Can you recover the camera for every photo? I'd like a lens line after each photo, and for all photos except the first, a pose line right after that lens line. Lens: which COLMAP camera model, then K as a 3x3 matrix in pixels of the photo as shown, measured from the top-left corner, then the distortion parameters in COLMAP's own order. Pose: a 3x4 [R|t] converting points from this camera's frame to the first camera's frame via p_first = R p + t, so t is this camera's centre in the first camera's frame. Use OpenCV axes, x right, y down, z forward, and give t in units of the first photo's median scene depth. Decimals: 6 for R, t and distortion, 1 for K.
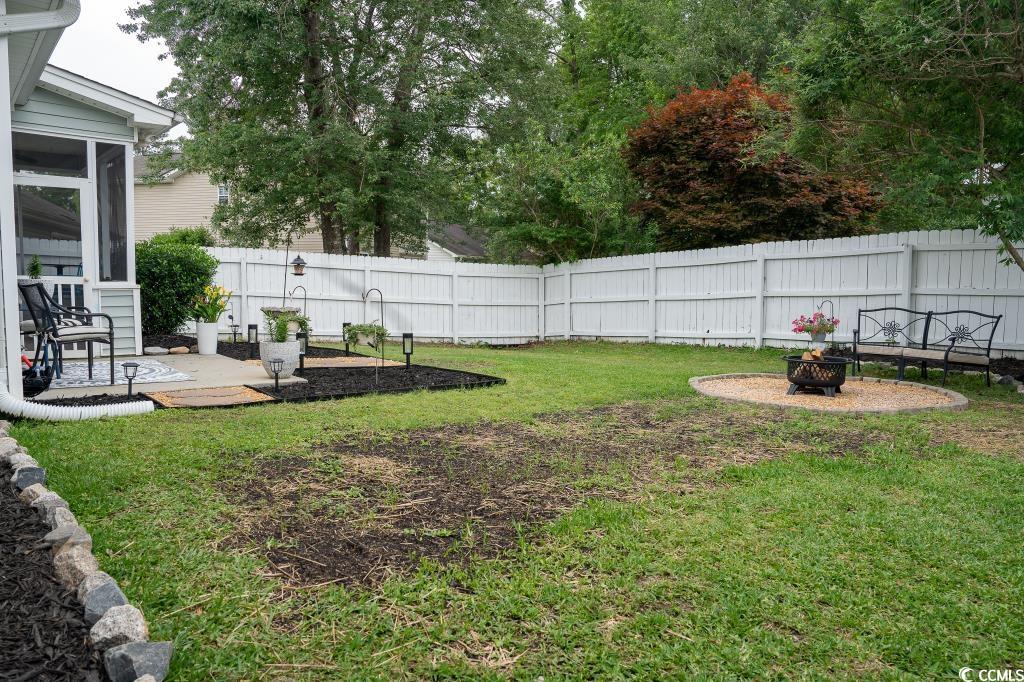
lens RADIAL K [[695.3, 0, 515.7], [0, 695.3, 338.2], [0, 0, 1]] dist [-0.124081, 0.071784]
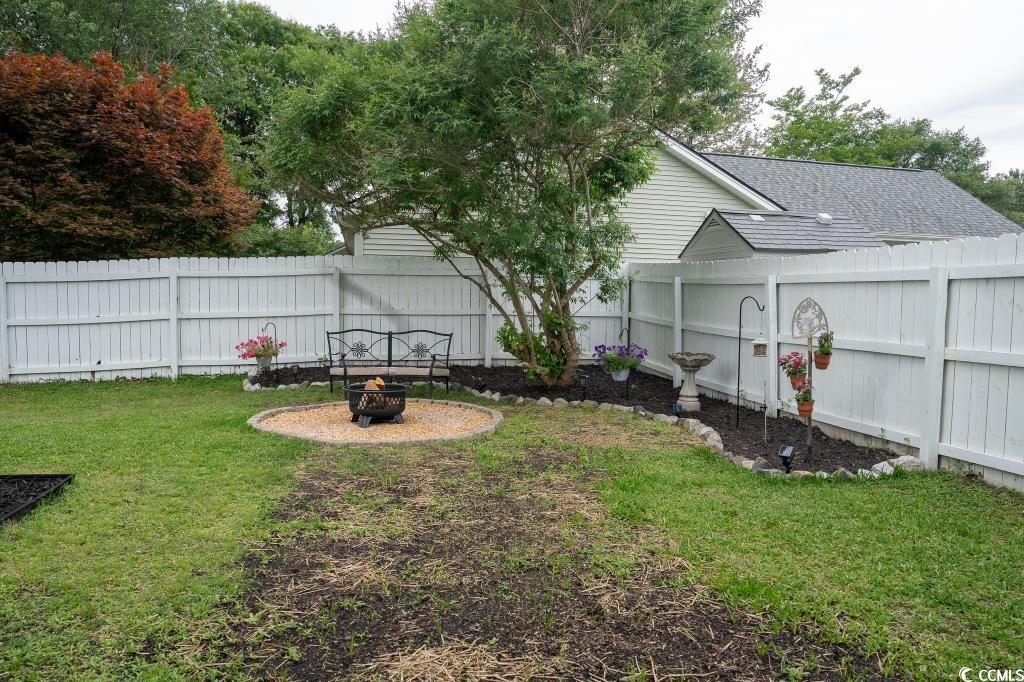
lens RADIAL K [[695.3, 0, 515.7], [0, 695.3, 338.2], [0, 0, 1]] dist [-0.124081, 0.071784]
pose [[0.440412, -0.053688, 0.896189, -0.227707], [0.056293, 0.997898, 0.032118, -0.039062], [-0.896029, 0.036304, 0.442509, 0.224139]]
